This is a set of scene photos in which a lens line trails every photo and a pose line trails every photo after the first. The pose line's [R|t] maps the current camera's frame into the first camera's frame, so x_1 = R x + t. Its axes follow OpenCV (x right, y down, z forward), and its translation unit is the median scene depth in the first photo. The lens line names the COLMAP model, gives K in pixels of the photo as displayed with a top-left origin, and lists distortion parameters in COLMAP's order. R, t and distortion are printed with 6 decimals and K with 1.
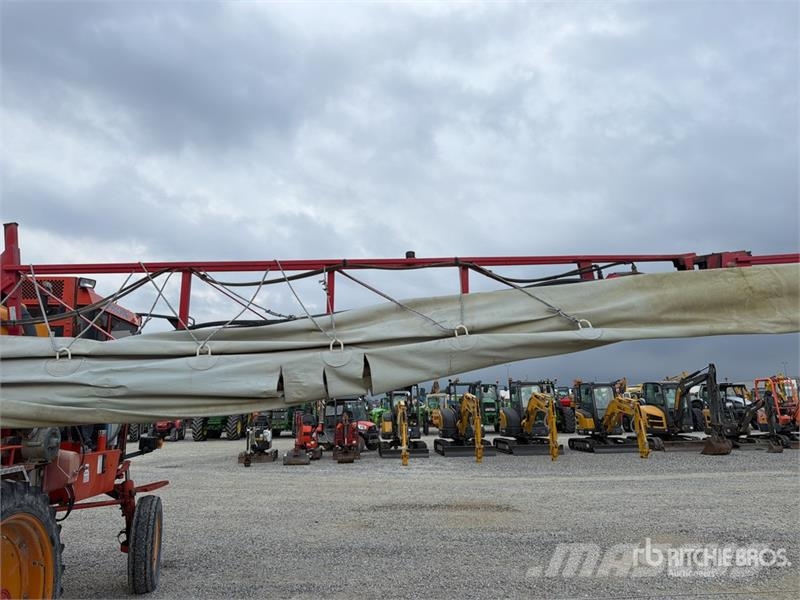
lens RADIAL K [[572.6, 0, 404.4], [0, 572.6, 323.1], [0, 0, 1]] dist [0.082288, -0.098367]
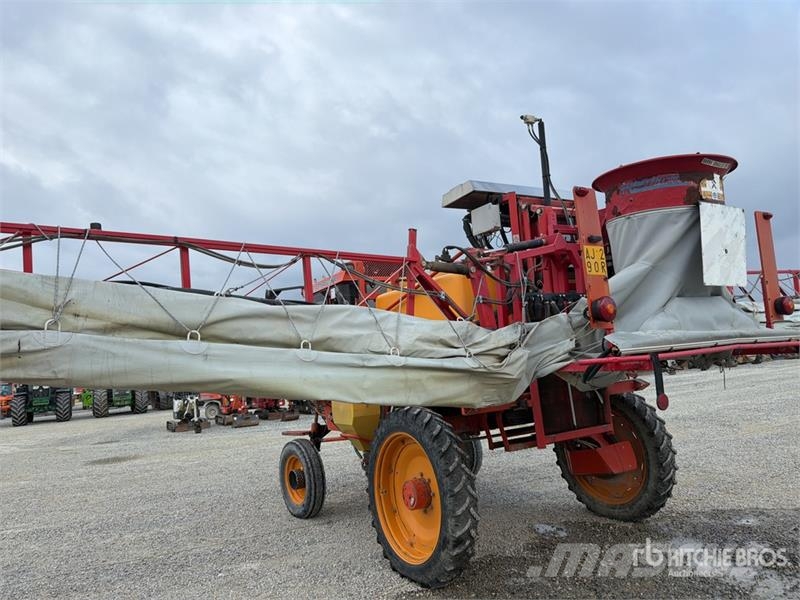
lens RADIAL K [[564.2, 0, 400.0], [0, 564.2, 300.0], [0, 0, 1]] dist [0.084413, -0.108041]
pose [[0.894808, 0.000564, 0.446452, -0.358548], [-0.005937, 0.999926, 0.010637, -0.000332], [-0.446412, -0.012169, 0.894745, -0.052617]]
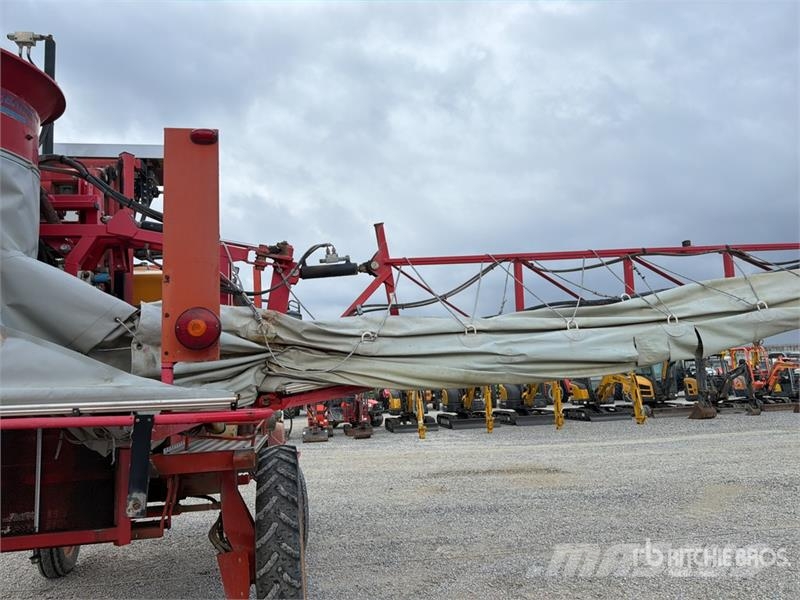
lens RADIAL K [[566.8, 0, 400.9], [0, 566.8, 326.9], [0, 0, 1]] dist [0.083992, -0.102961]
pose [[0.997098, -0.022016, 0.072876, -0.094993], [0.019033, 0.998962, 0.041382, -0.000827], [-0.073712, -0.039875, 0.996482, -0.023039]]
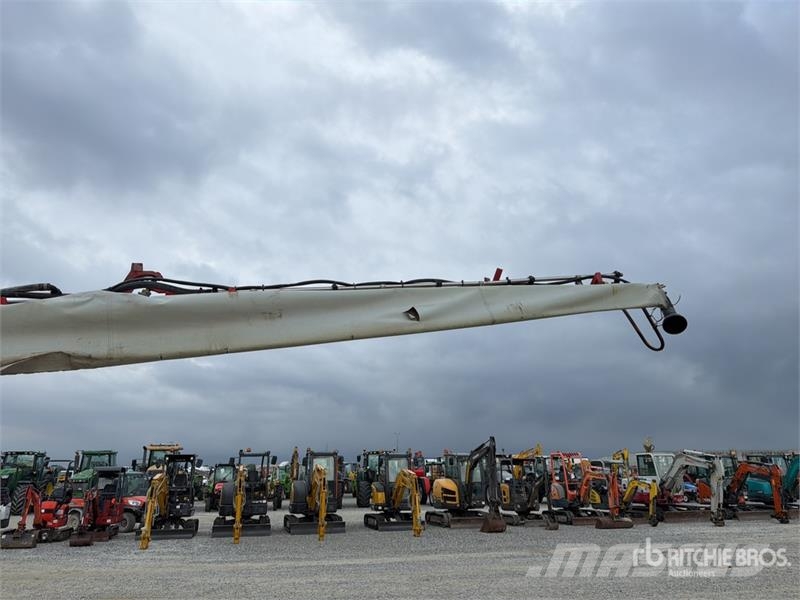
lens RADIAL K [[591.8, 0, 411.5], [0, 591.8, 303.4], [0, 0, 1]] dist [0.031365, -0.005688]
pose [[0.986678, 0.057642, 0.152128, 0.210912], [-0.035714, 0.989060, -0.143128, -0.005049], [-0.158714, 0.135788, 0.977943, -0.006430]]
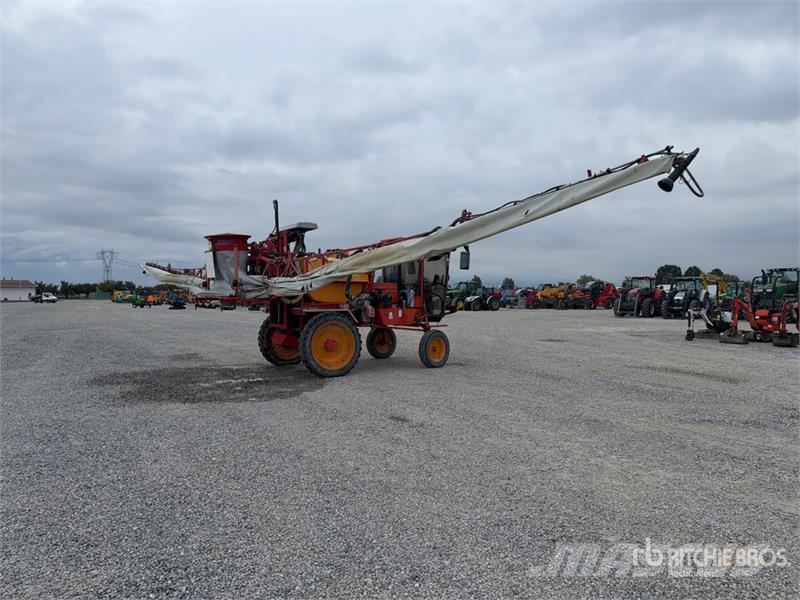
lens RADIAL K [[553.0, 0, 399.4], [0, 553.0, 303.9], [0, 0, 1]] dist [0.079981, -0.092523]
pose [[0.495620, 0.026576, -0.868133, 0.381601], [0.122264, 0.987444, 0.100030, -0.011856], [0.859891, -0.155718, 0.486148, -0.047098]]
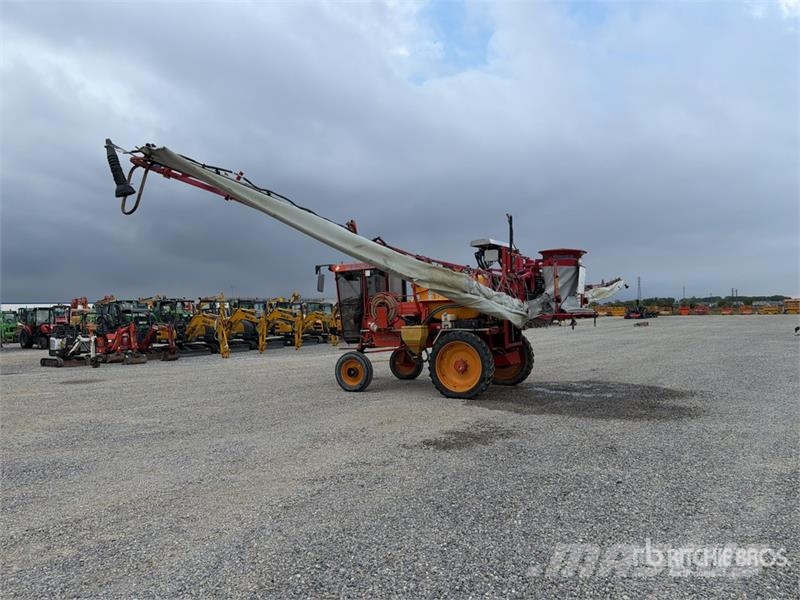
lens RADIAL K [[555.8, 0, 397.4], [0, 555.8, 306.2], [0, 0, 1]] dist [0.072293, -0.093265]
pose [[0.591532, 0.018482, 0.806070, -0.752762], [-0.107475, 0.992623, 0.056111, -0.002653], [-0.799086, -0.119823, 0.589155, -0.120402]]
